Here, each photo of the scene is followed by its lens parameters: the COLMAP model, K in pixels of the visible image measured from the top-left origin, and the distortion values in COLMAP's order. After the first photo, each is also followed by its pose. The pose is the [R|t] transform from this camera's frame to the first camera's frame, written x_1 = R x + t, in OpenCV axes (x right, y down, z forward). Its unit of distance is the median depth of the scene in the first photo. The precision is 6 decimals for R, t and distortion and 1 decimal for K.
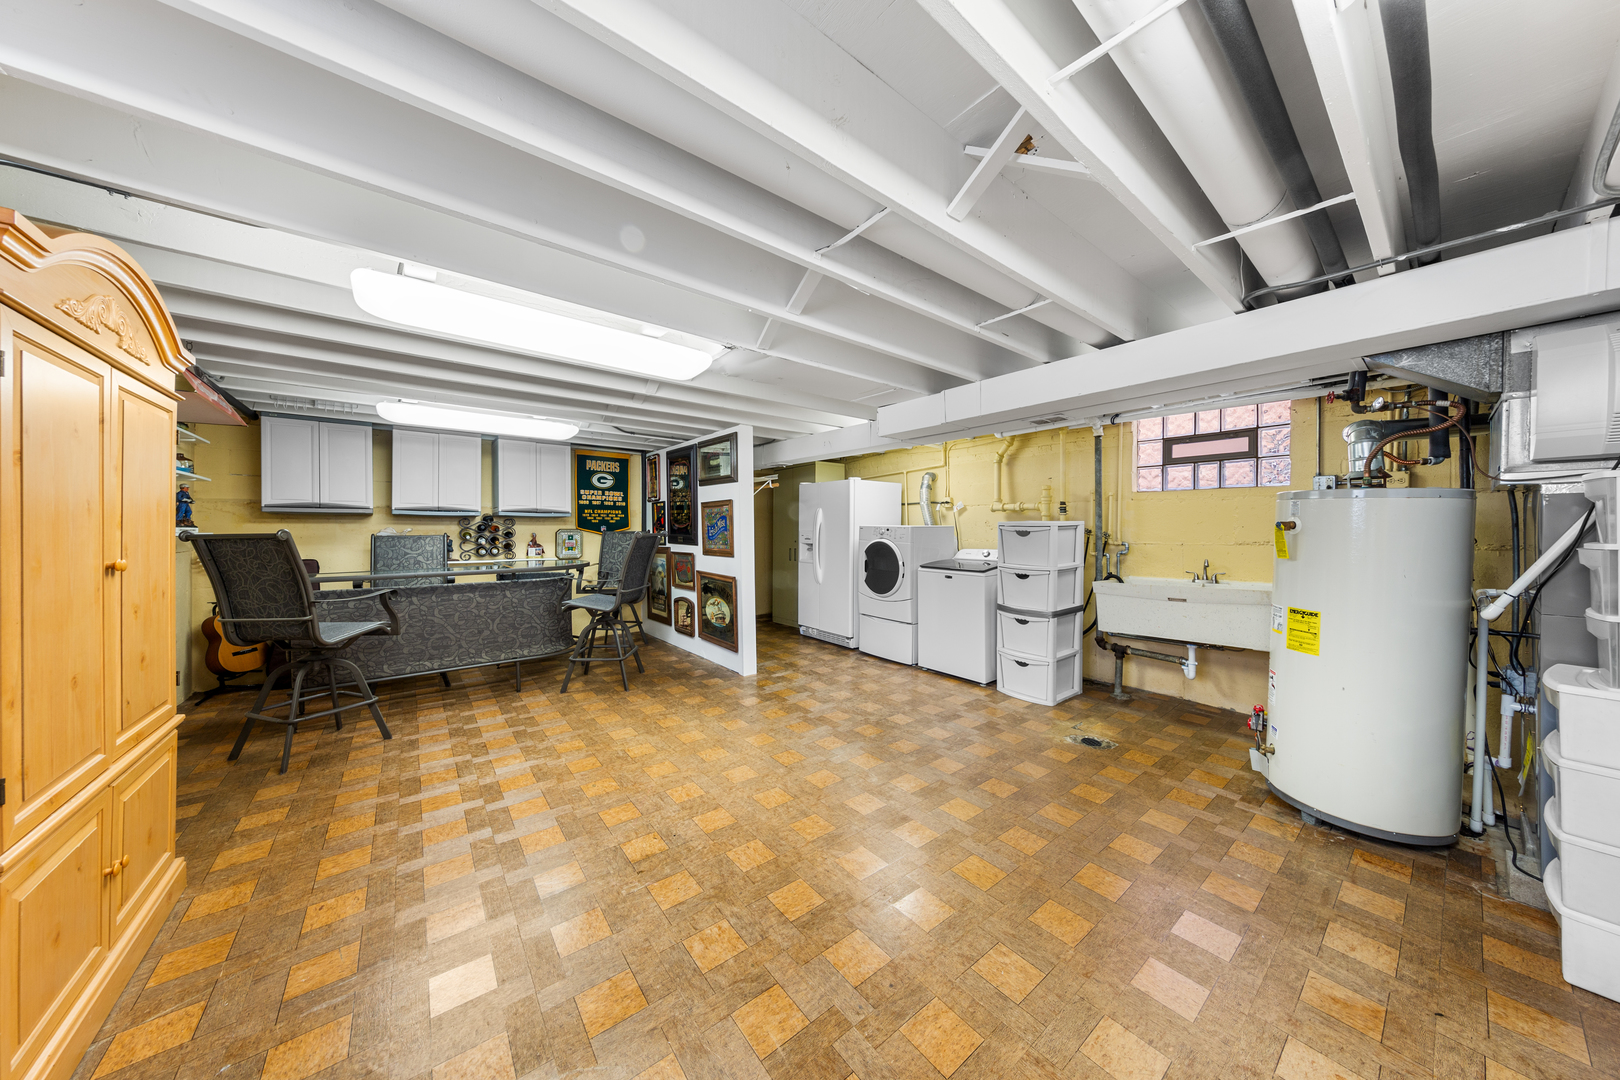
lens RADIAL K [[508.2, 0, 819.4], [0, 508.2, 531.9], [0, 0, 1]] dist [0.006927, -0.000979]
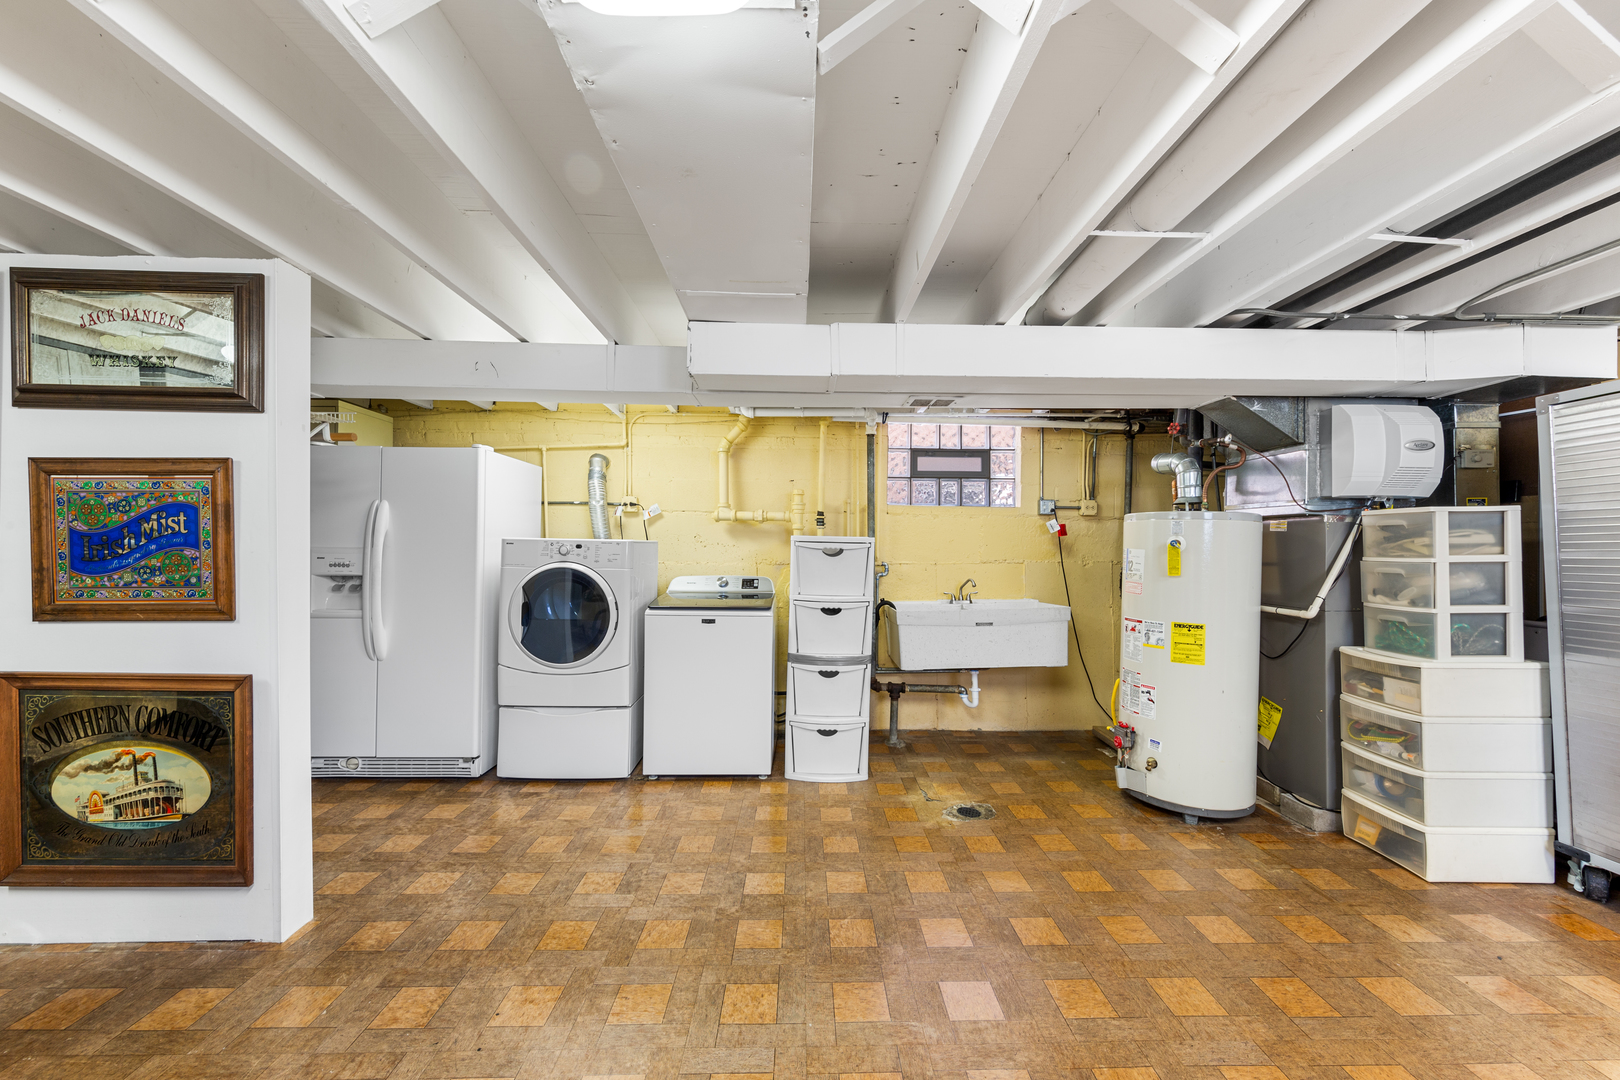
lens RADIAL K [[617.3, 0, 810.5], [0, 617.3, 541.1], [0, 0, 1]] dist [0.007244, -0.001155]
pose [[0.607075, 0.013109, 0.794537, -0.281361], [0.000141, 0.999862, -0.016604, 0.001305], [-0.794645, 0.010192, 0.606989, 0.426854]]
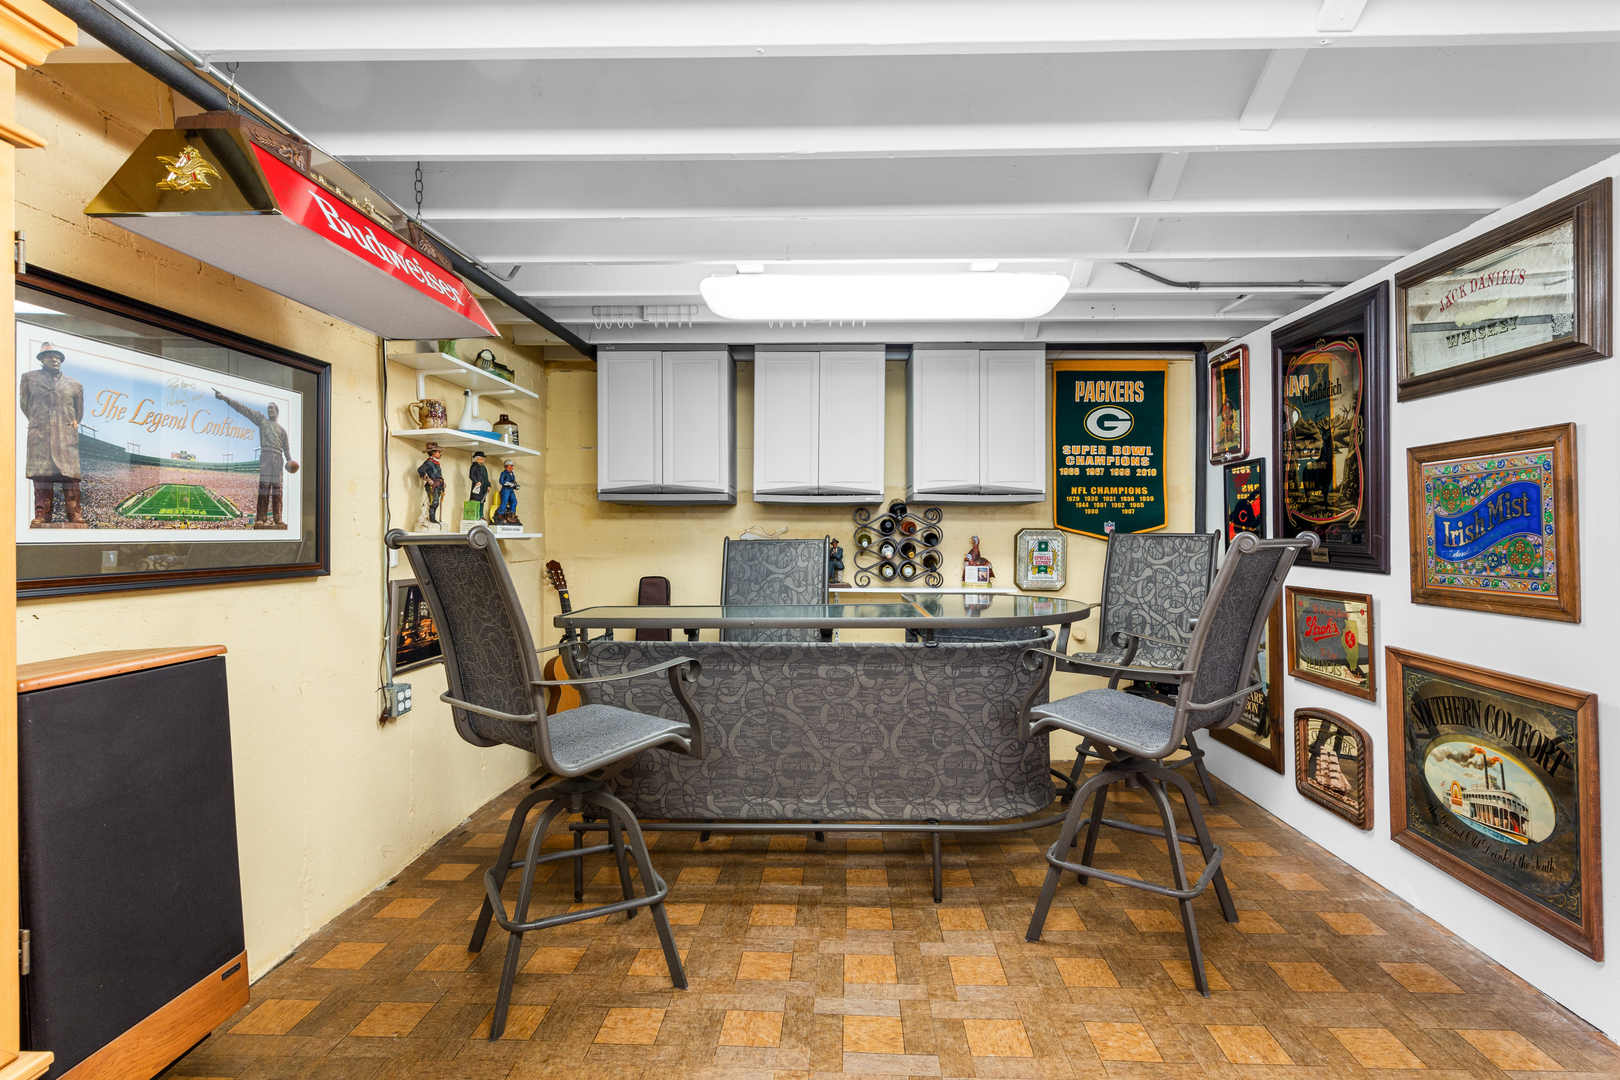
lens RADIAL K [[808.0, 0, 819.9], [0, 808.0, 538.4], [0, 0, 1]] dist [-0.001047, 0.002273]
pose [[0.757545, 0.006497, -0.652751, -0.203561], [-0.003649, 0.999977, 0.005718, 0.000505], [0.652773, -0.001949, 0.757551, 0.384609]]
